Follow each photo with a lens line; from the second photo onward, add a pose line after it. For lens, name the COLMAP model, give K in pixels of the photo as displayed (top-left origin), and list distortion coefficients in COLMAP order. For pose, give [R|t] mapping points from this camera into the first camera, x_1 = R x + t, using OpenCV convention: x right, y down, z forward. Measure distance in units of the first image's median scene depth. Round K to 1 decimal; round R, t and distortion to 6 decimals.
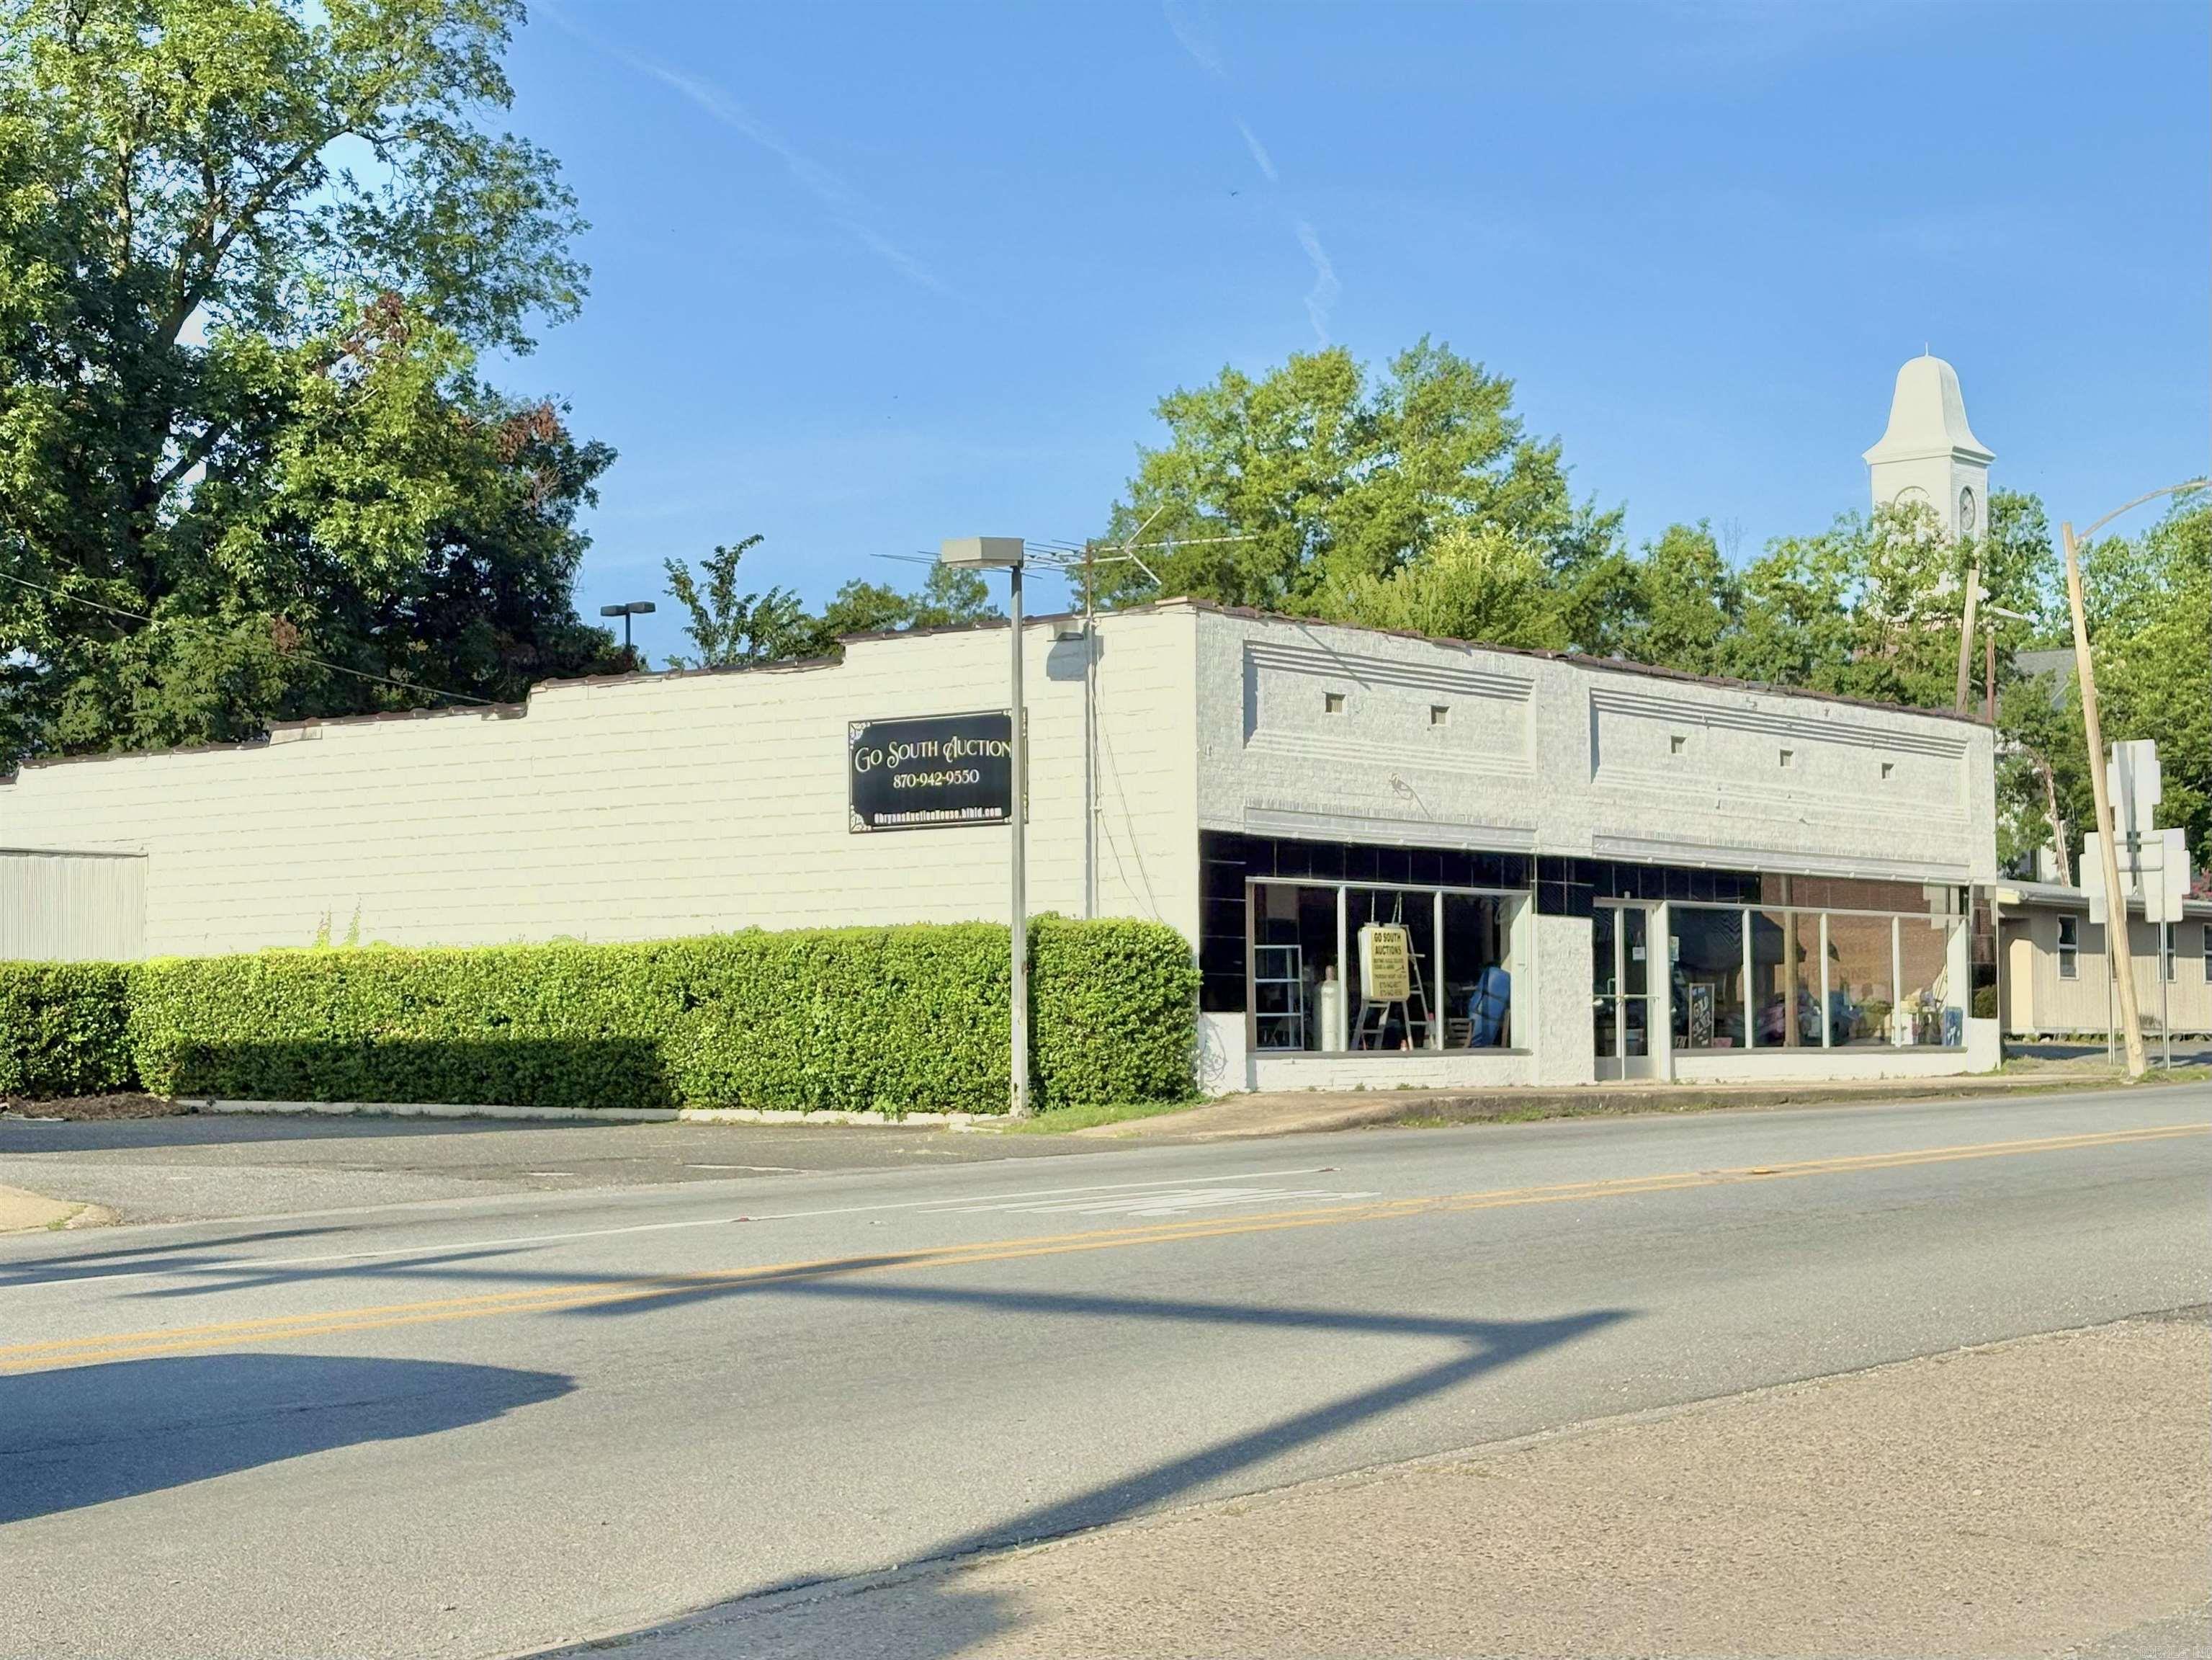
lens RADIAL K [[3695.5, 0, 1106.0], [0, 3695.5, 830.0], [0, 0, 1]] dist [0.169390, -0.071009]
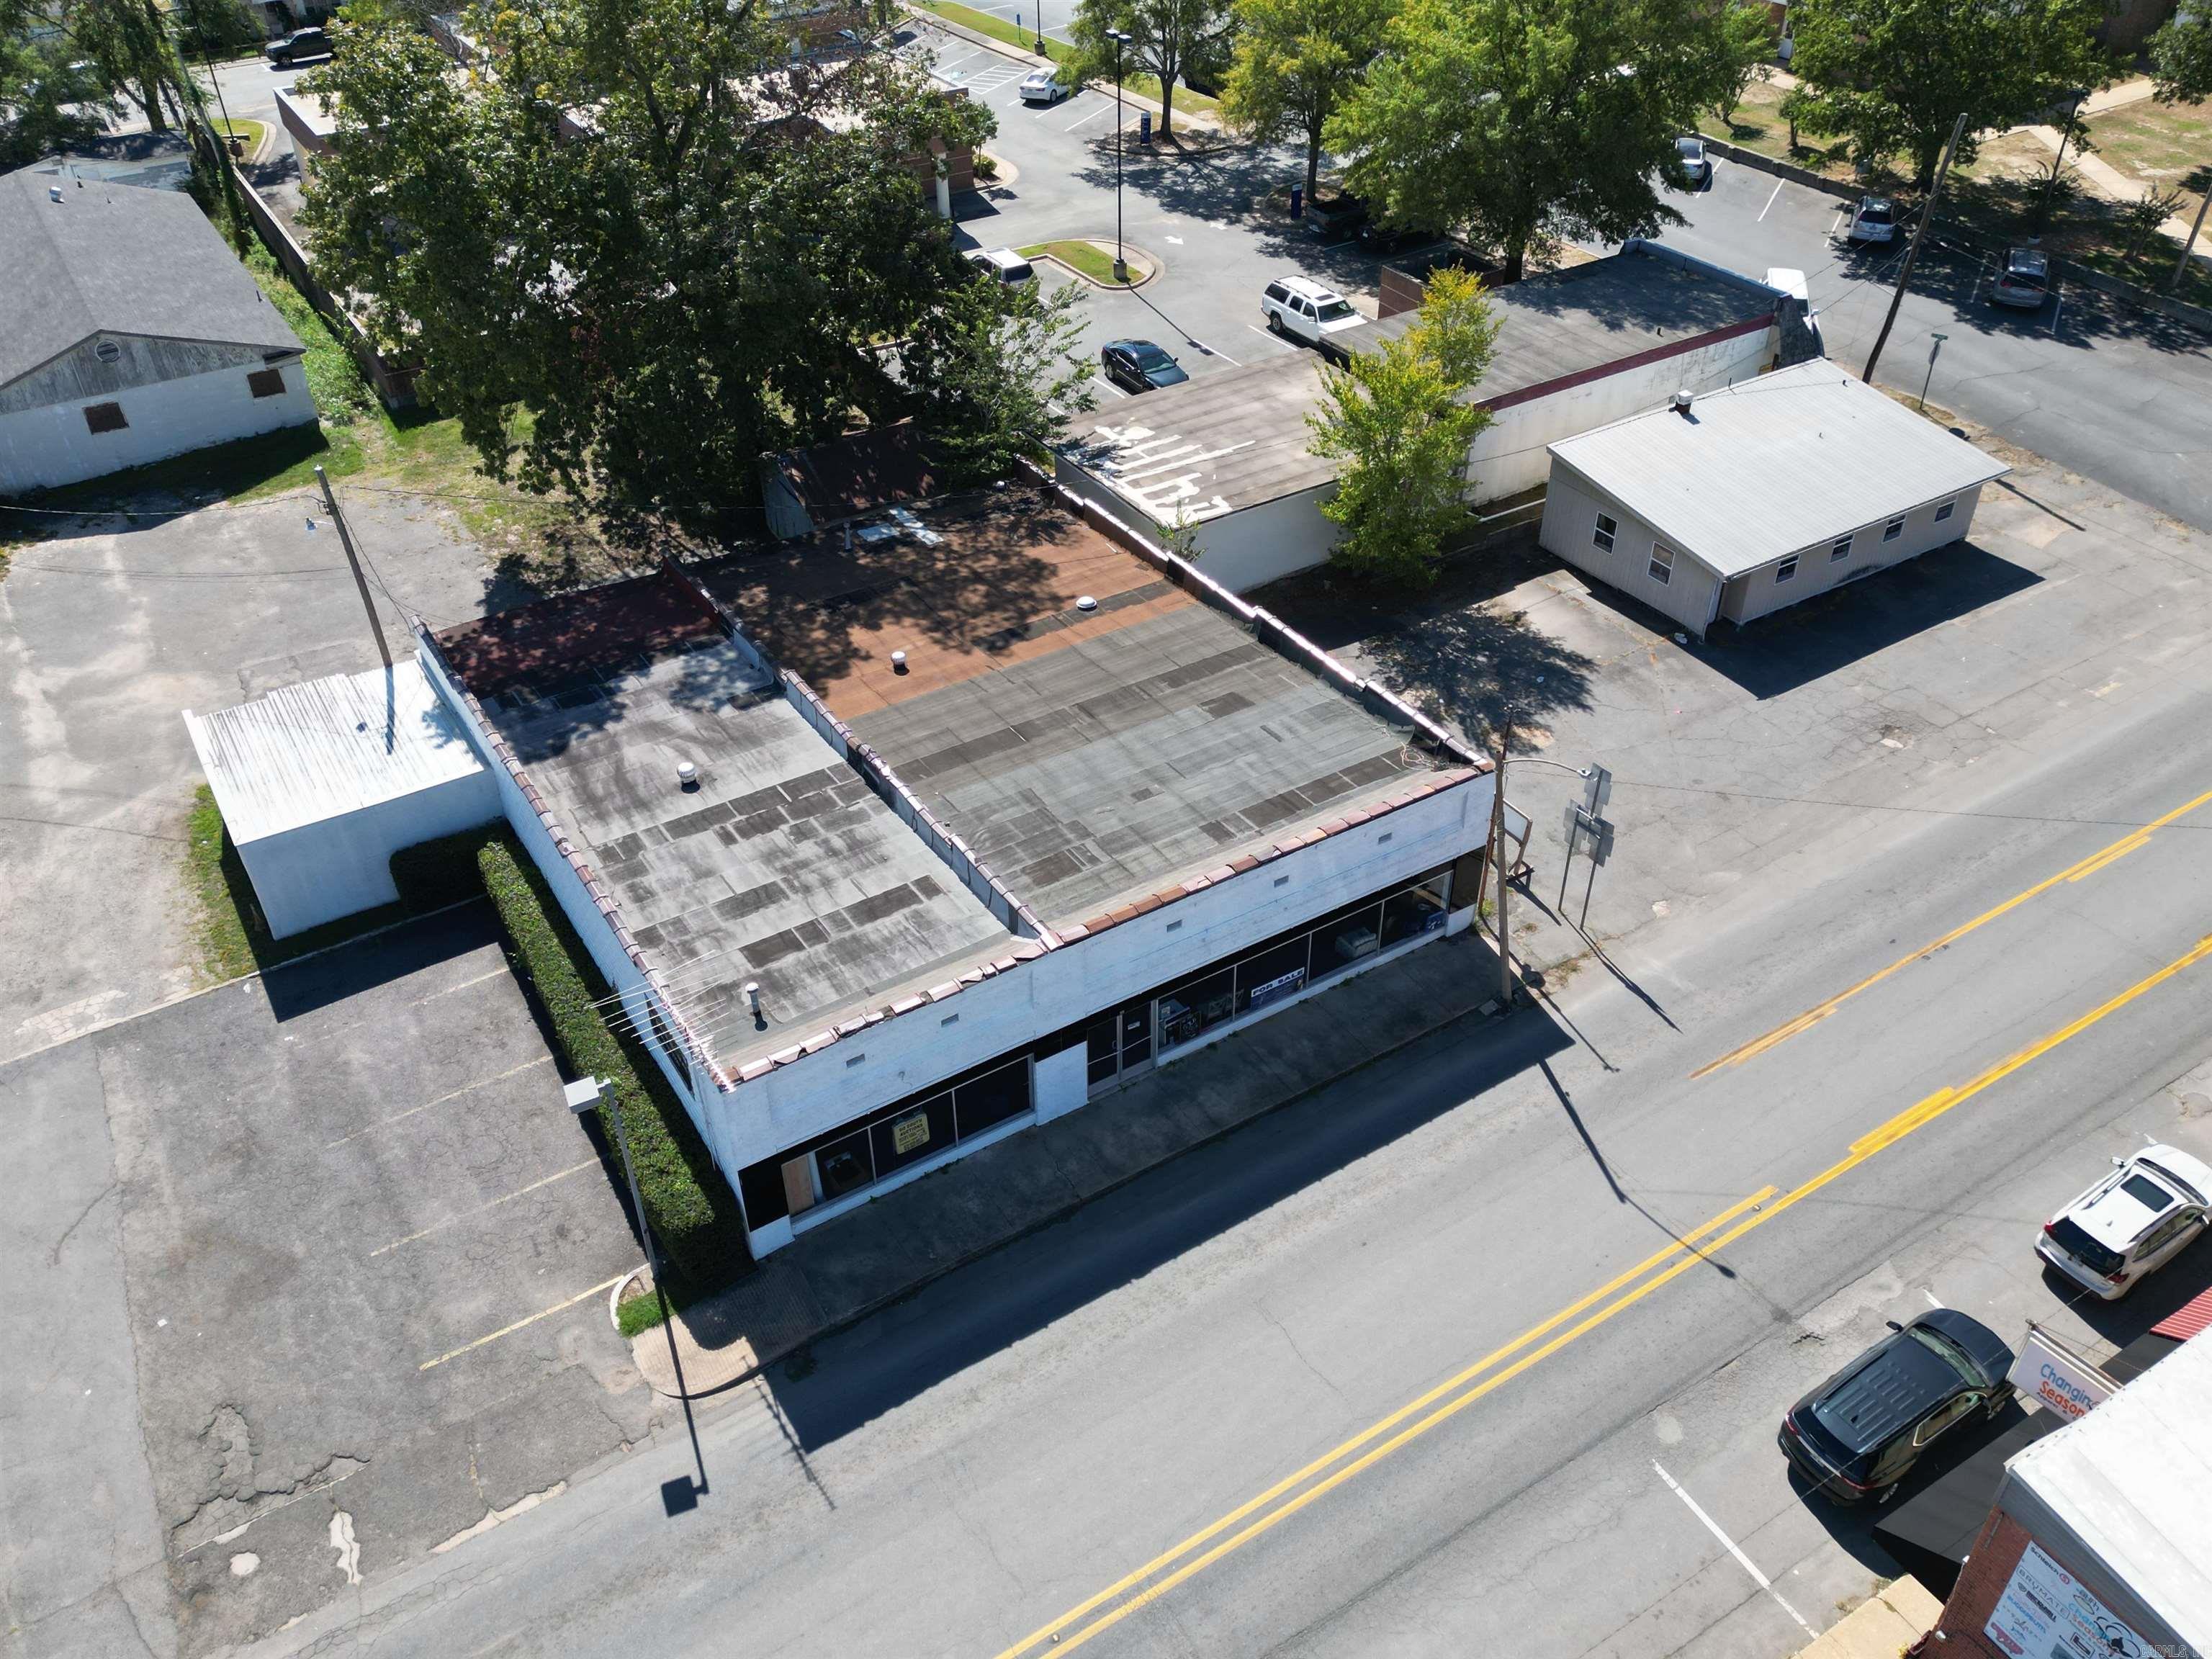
lens RADIAL K [[1761.4, 0, 1106.0], [0, 1761.4, 829.5], [0, 0, 1]] dist [0.091605, -0.097518]
pose [[0.932984, 0.217893, -0.286467, 0.376027], [0.019441, 0.764251, 0.644625, -0.643225], [0.359392, -0.606995, 0.708798, 0.433956]]
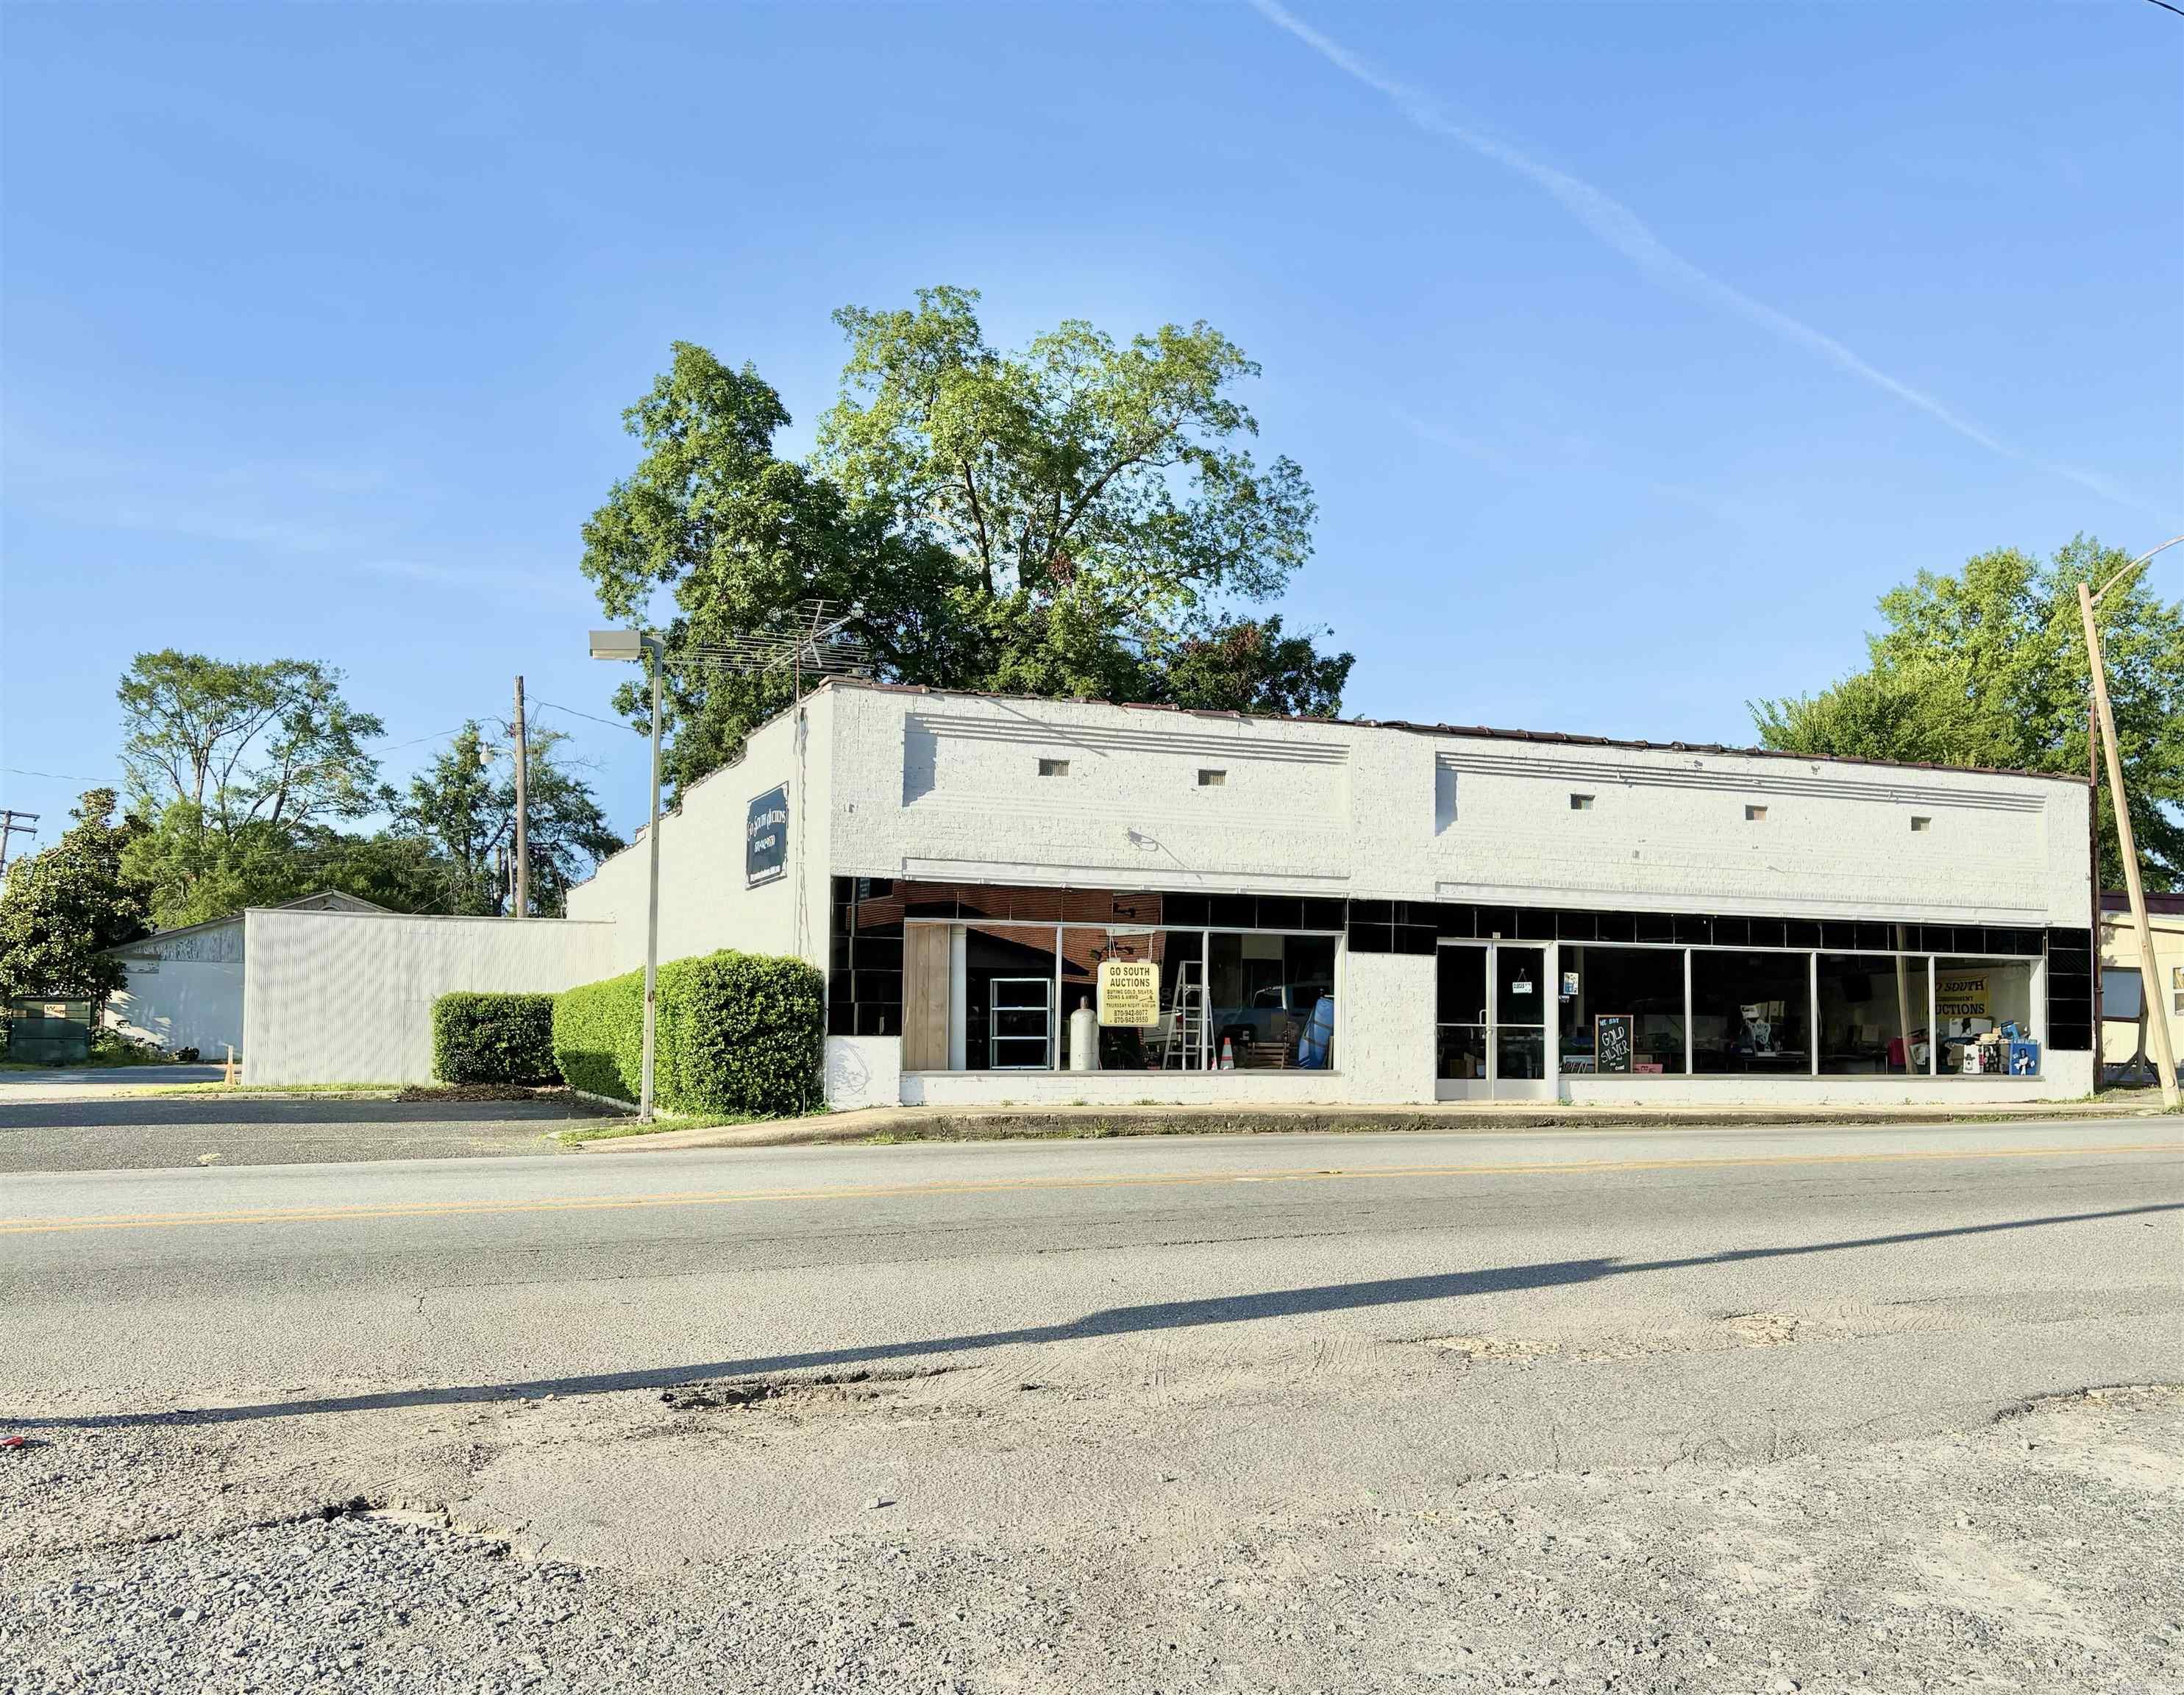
lens RADIAL K [[2058.3, 0, 1222.9], [0, 2058.3, 920.7], [0, 0, 1]] dist [0.177588, -0.519709]
pose [[0.878127, -0.015834, -0.478166, 0.375576], [0.013300, 0.999874, -0.008685, 0.017802], [0.478243, 0.001267, 0.878227, 0.420601]]
